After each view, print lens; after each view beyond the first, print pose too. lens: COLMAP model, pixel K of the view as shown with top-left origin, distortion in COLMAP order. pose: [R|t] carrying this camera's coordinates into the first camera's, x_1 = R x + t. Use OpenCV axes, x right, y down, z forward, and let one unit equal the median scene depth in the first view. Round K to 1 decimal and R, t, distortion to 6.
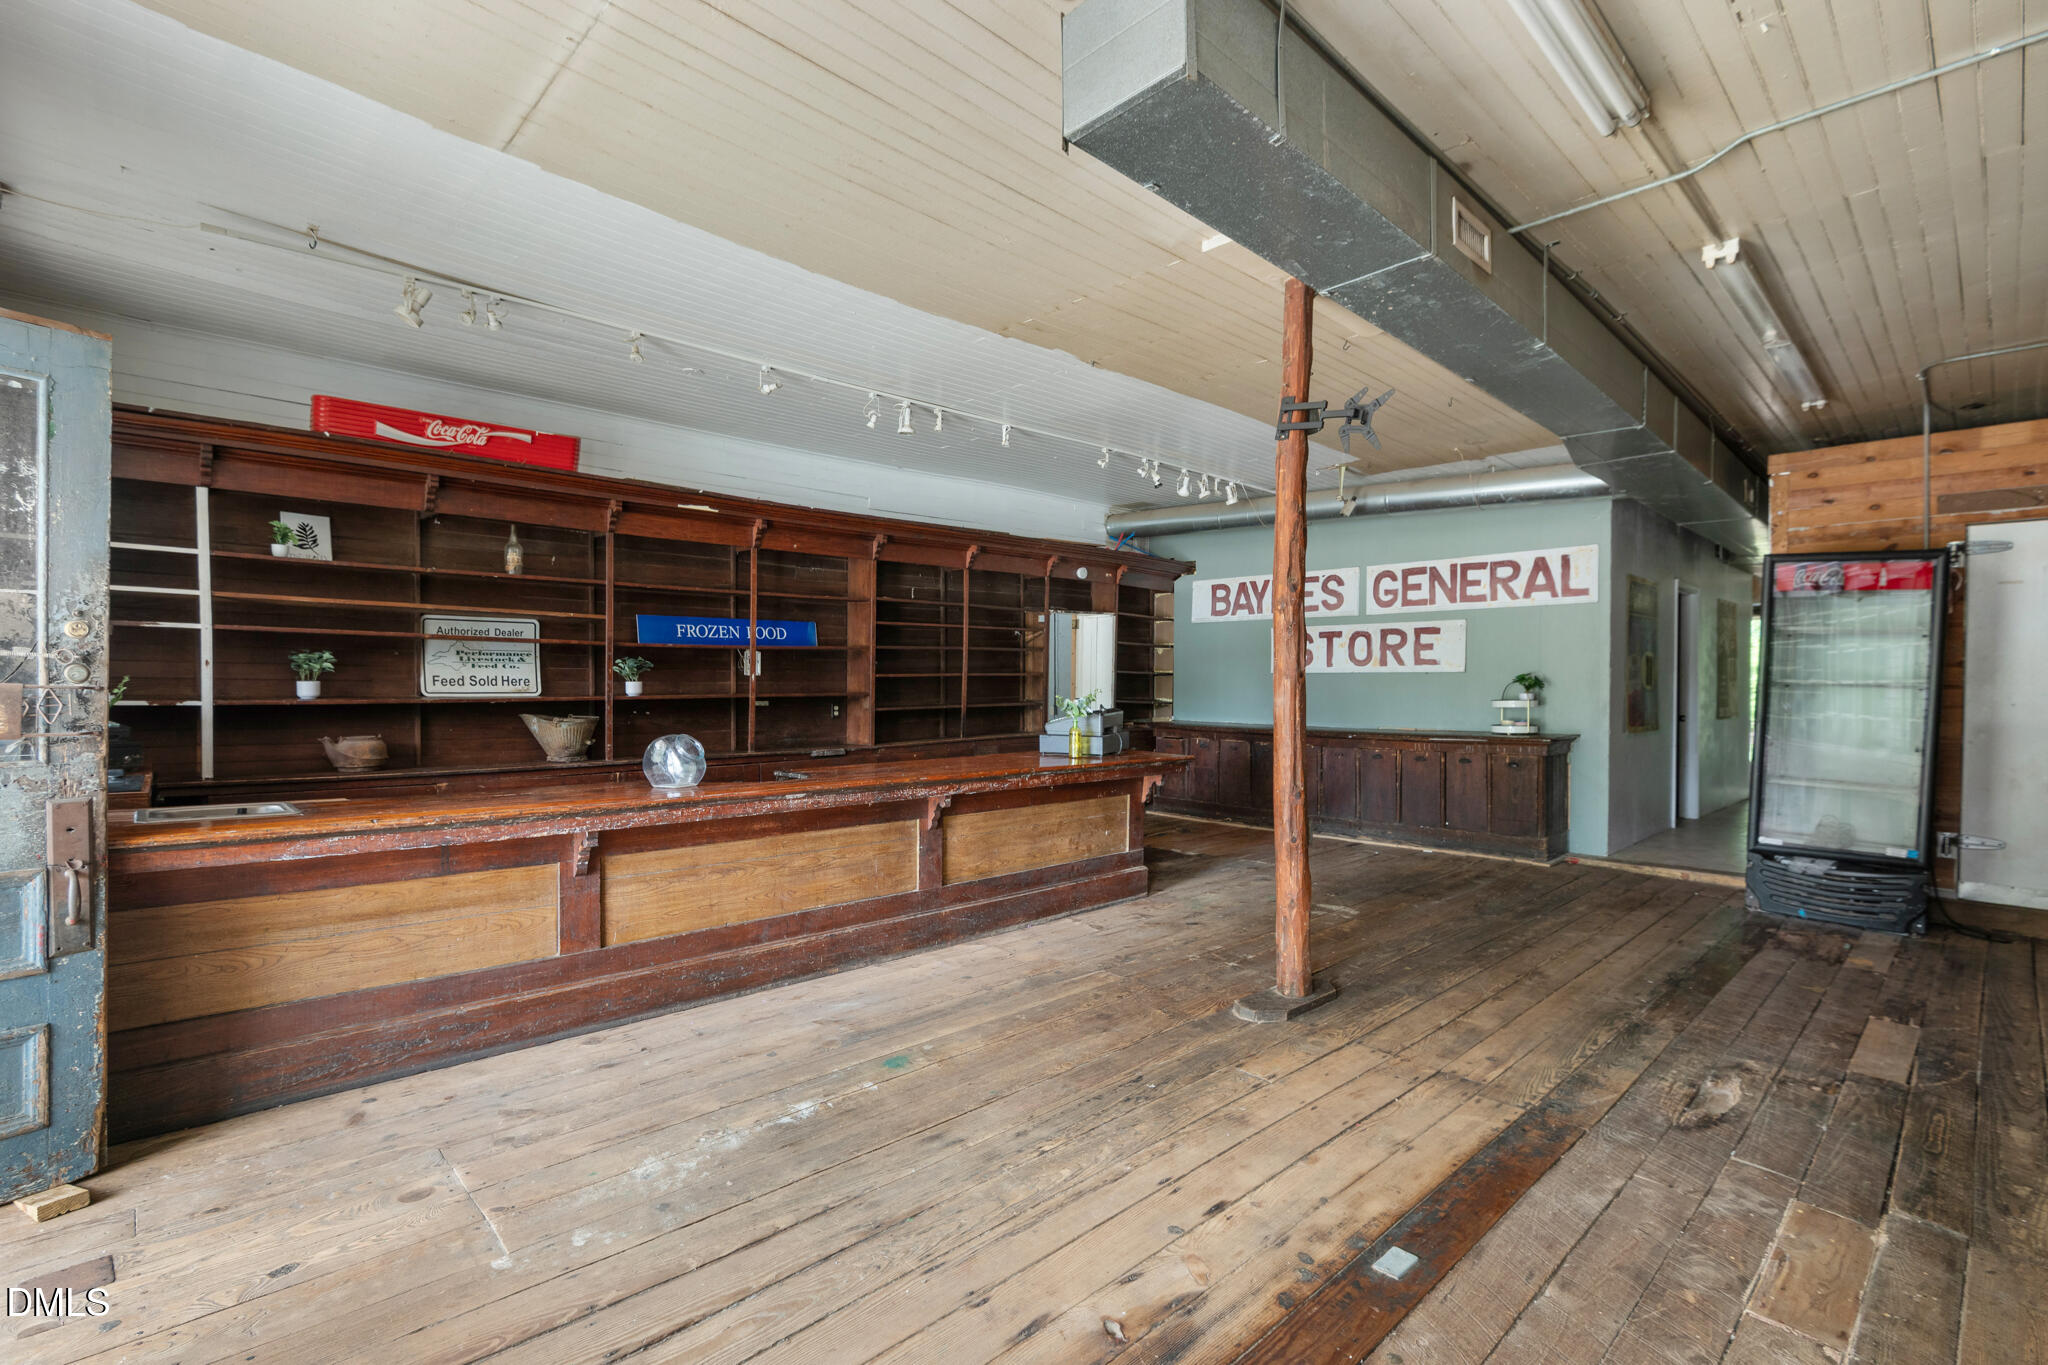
lens RADIAL K [[935.0, 0, 1020.8], [0, 935.0, 690.4], [0, 0, 1]] dist [0.005769, -0.008519]
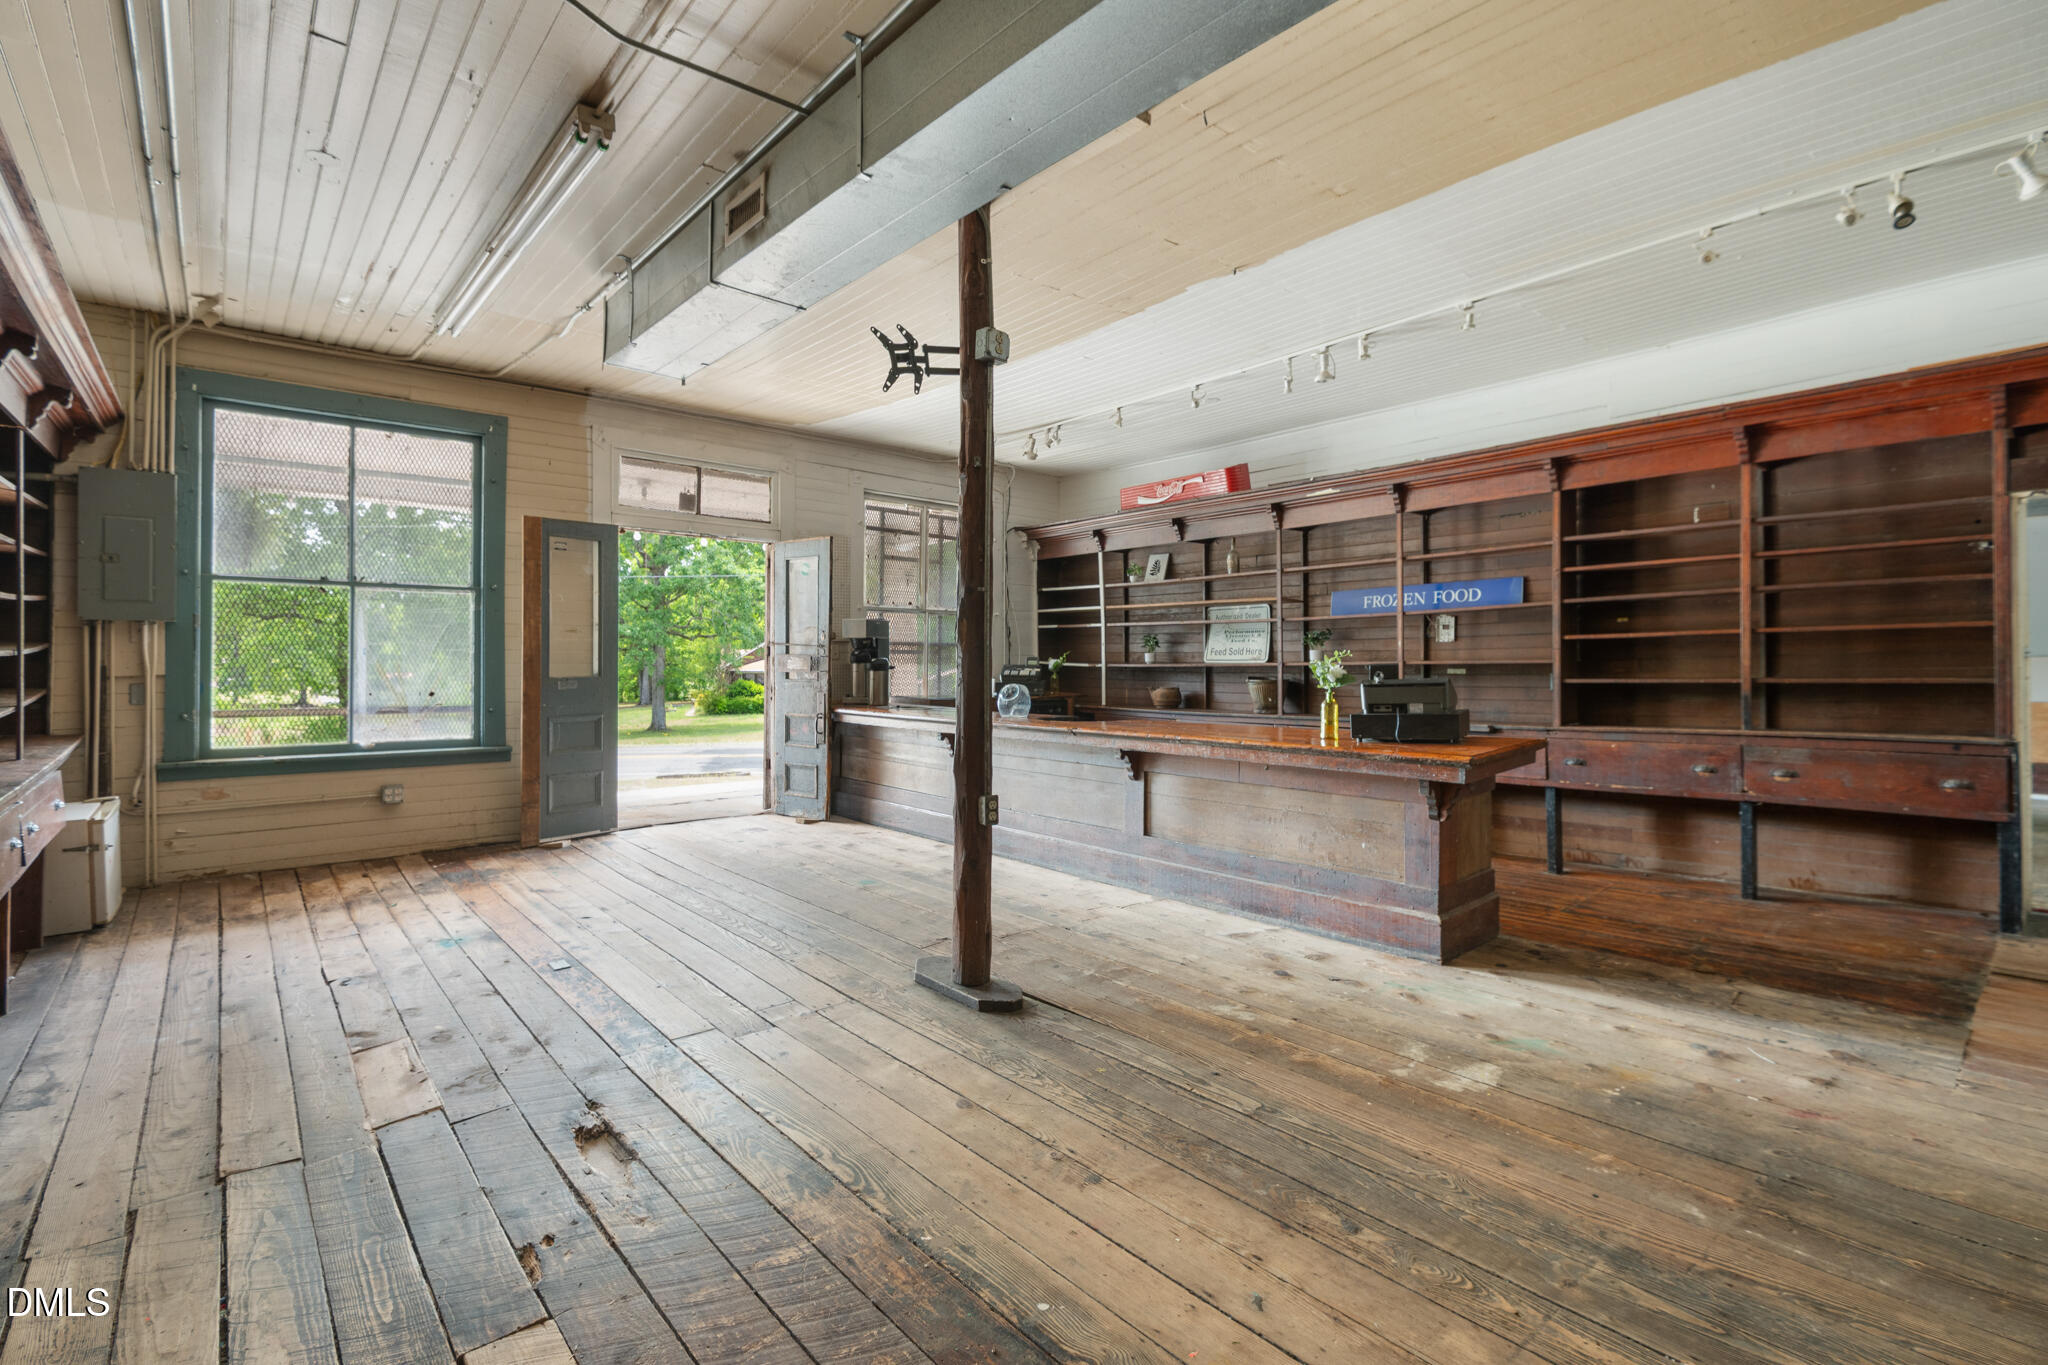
lens RADIAL K [[935.0, 0, 1029.6], [0, 935.0, 652.8], [0, 0, 1]] dist [0.005769, -0.008519]
pose [[-0.044081, -0.012373, -0.998951, 0.829200], [-0.002352, 0.999922, -0.012281, 0.009220], [0.999025, 0.001808, -0.044106, 0.753613]]
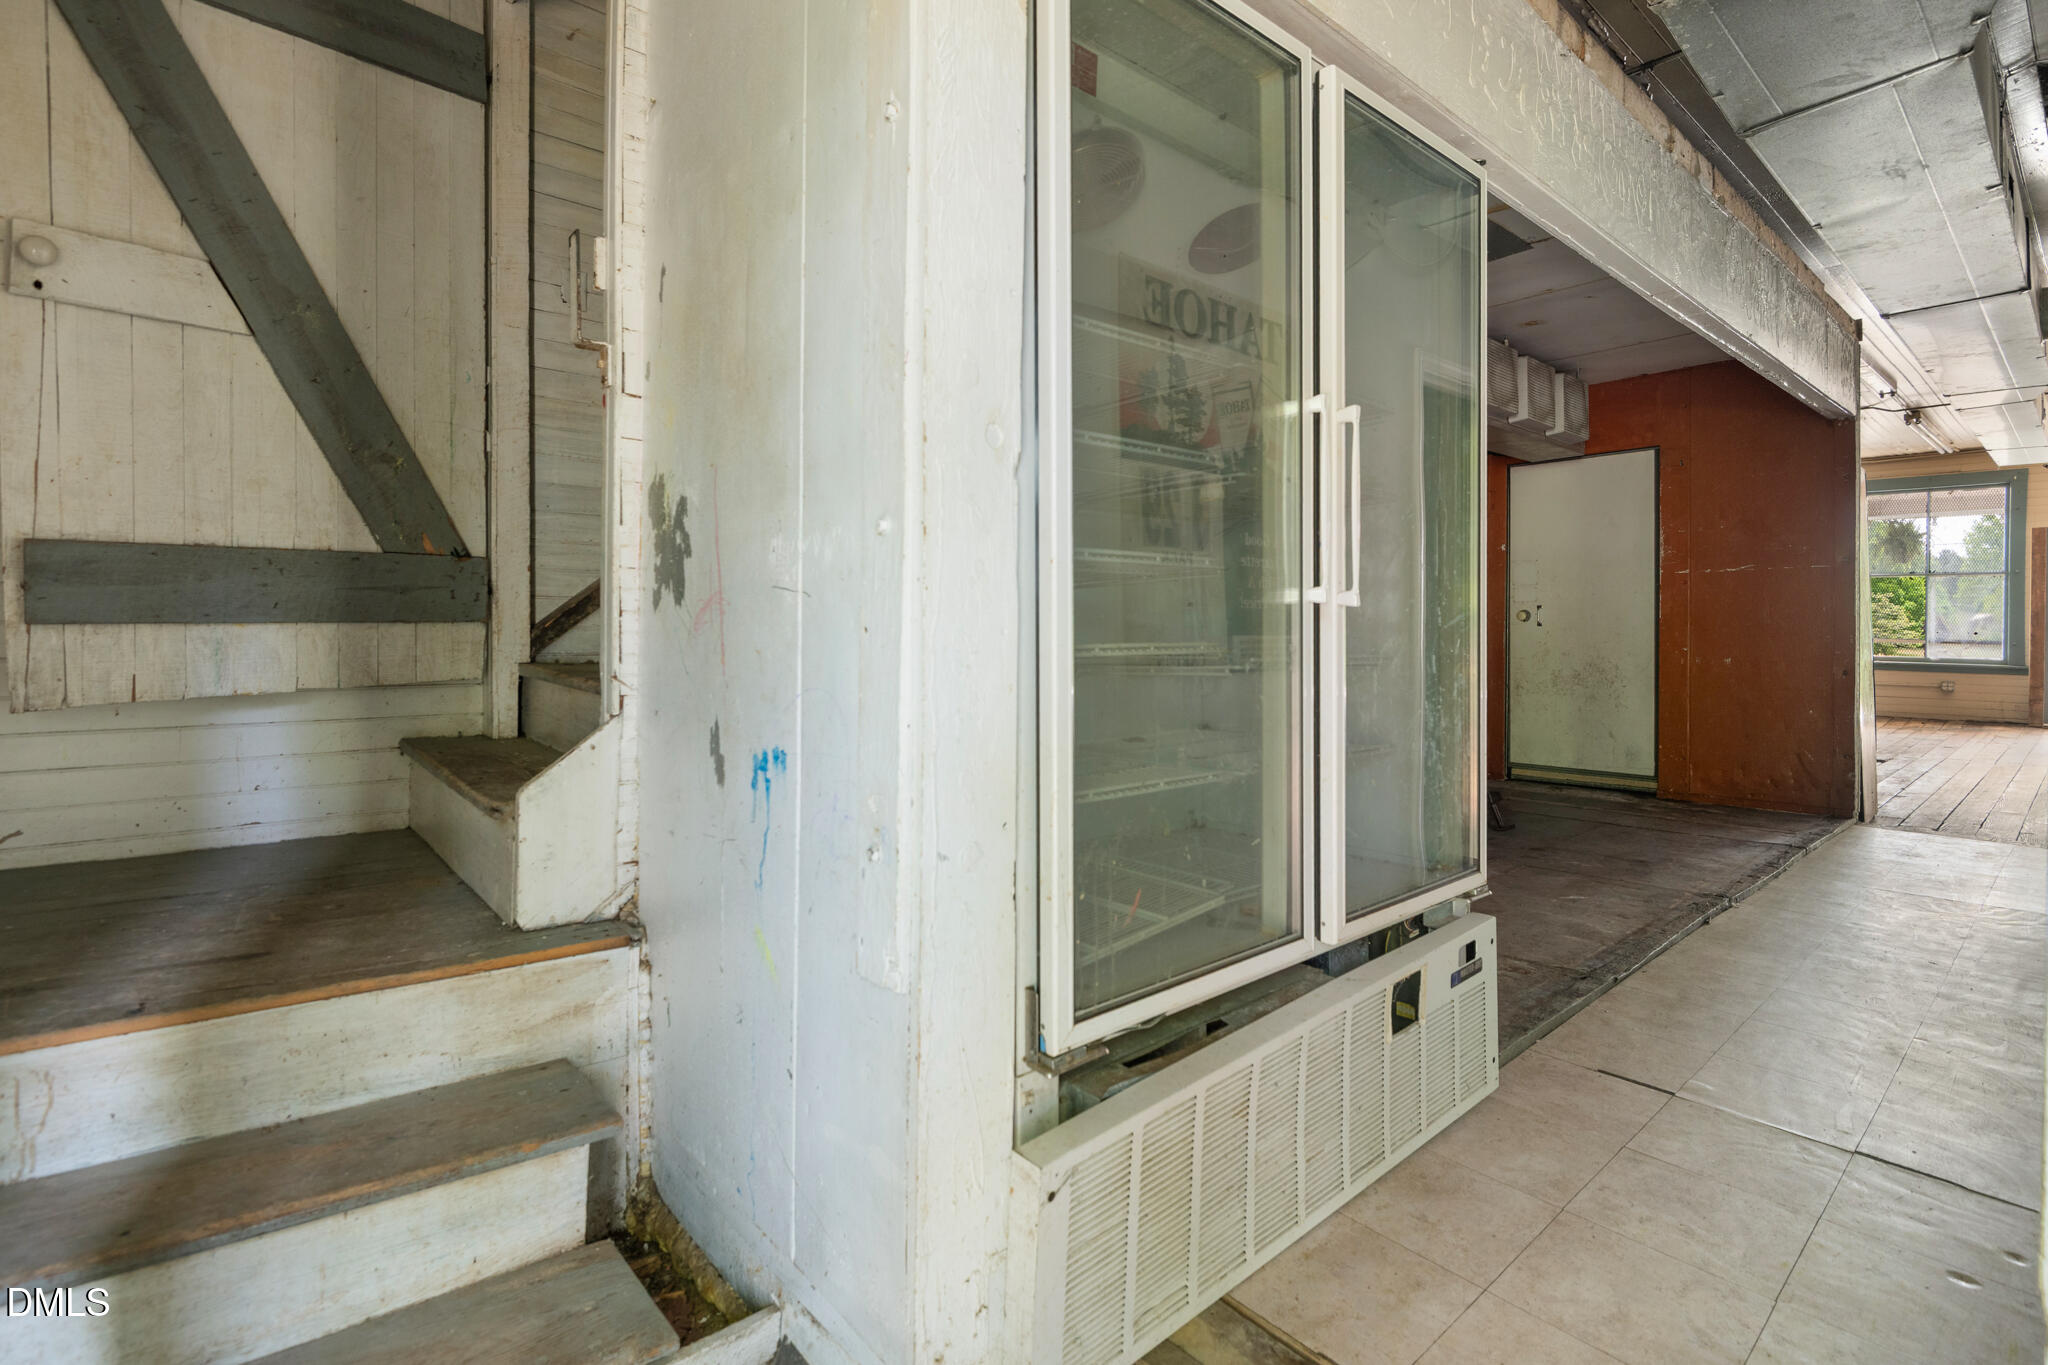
lens RADIAL K [[935.0, 0, 1062.2], [0, 935.0, 626.6], [0, 0, 1]] dist [0.005769, -0.008519]
pose [[-0.999421, -0.008629, 0.032916, 1.585317], [-0.008181, 0.999872, 0.013731, 0.019869], [-0.033030, 0.013453, -0.999364, 1.981317]]
